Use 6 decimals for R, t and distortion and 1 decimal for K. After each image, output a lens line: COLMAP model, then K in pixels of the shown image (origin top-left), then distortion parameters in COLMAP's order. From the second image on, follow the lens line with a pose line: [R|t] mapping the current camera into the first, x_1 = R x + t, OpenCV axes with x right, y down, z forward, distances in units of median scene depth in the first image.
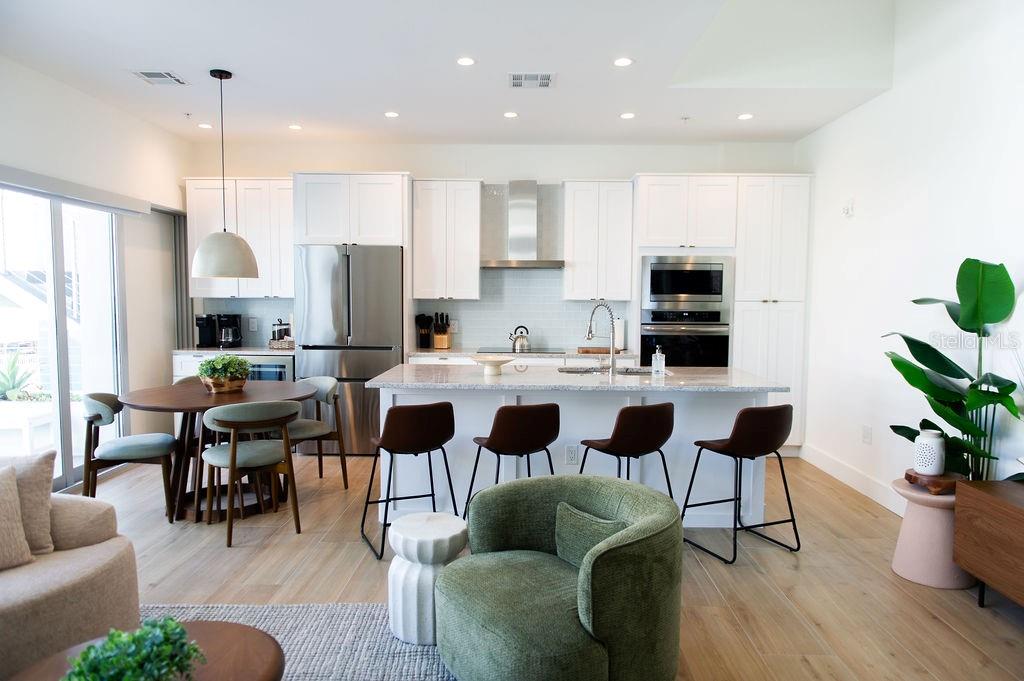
lens RADIAL K [[701.9, 0, 516.9], [0, 701.9, 333.8], [0, 0, 1]] dist [0.009095, -0.009070]
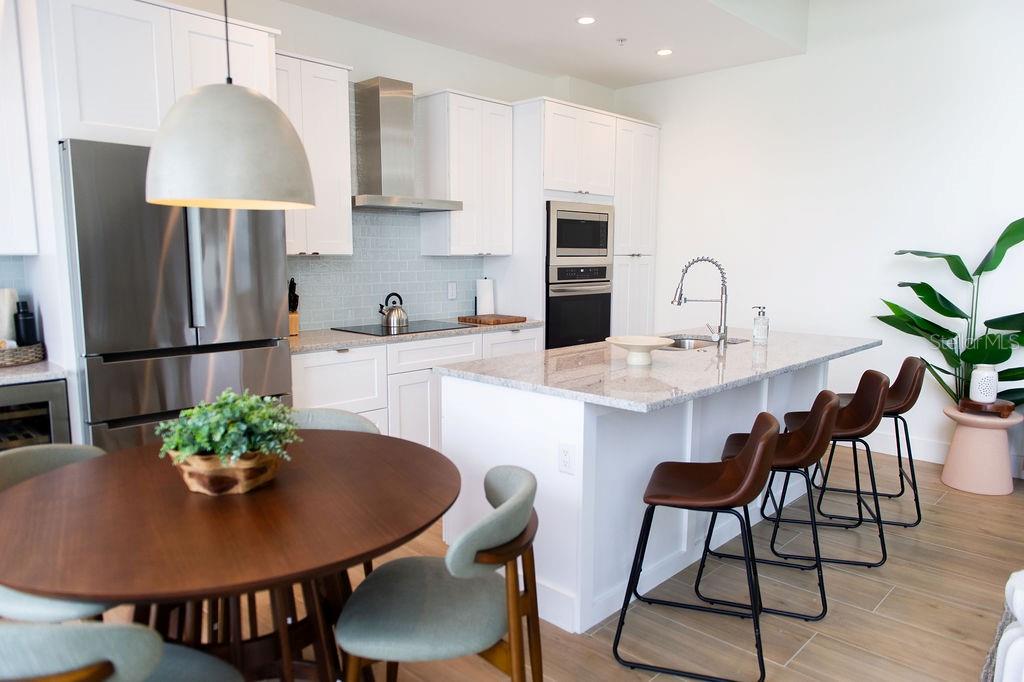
lens RADIAL K [[701.9, 0, 509.7], [0, 701.9, 341.9], [0, 0, 1]] dist [0.009095, -0.009070]
pose [[0.674754, -0.097893, 0.731522, -0.468702], [0.041695, 0.994638, 0.094644, -0.025890], [-0.736864, -0.033360, 0.675217, 0.471624]]
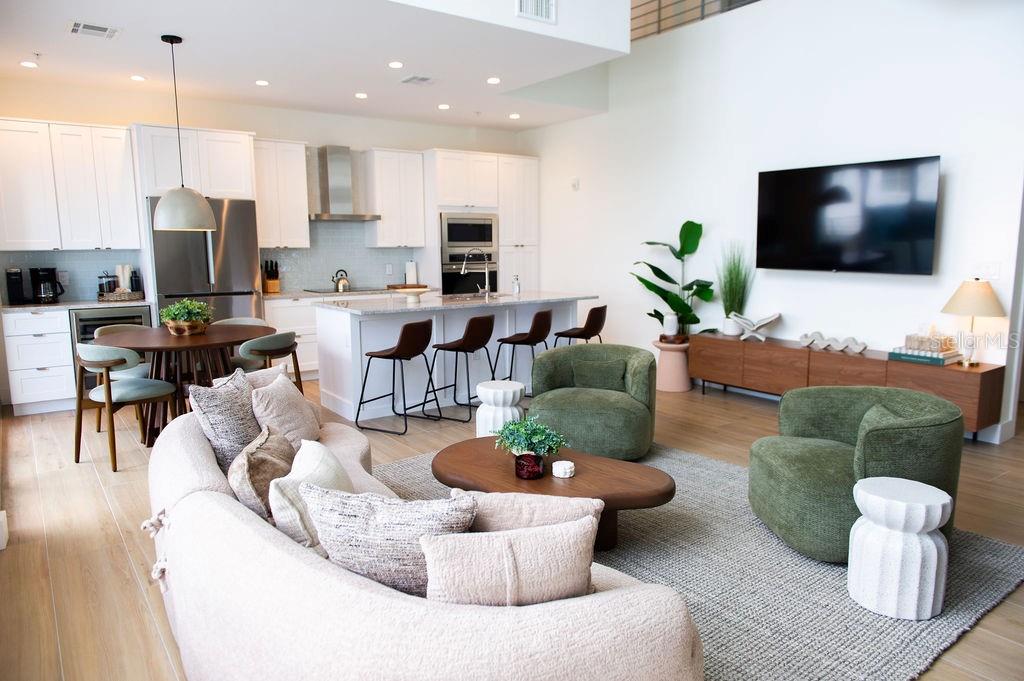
lens RADIAL K [[701.9, 0, 517.0], [0, 701.9, 346.3], [0, 0, 1]] dist [0.009095, -0.009070]
pose [[0.796606, -0.099776, 0.596208, -0.519779], [0.044558, 0.993293, 0.106693, 0.004816], [-0.602854, -0.058426, 0.795709, -0.153146]]
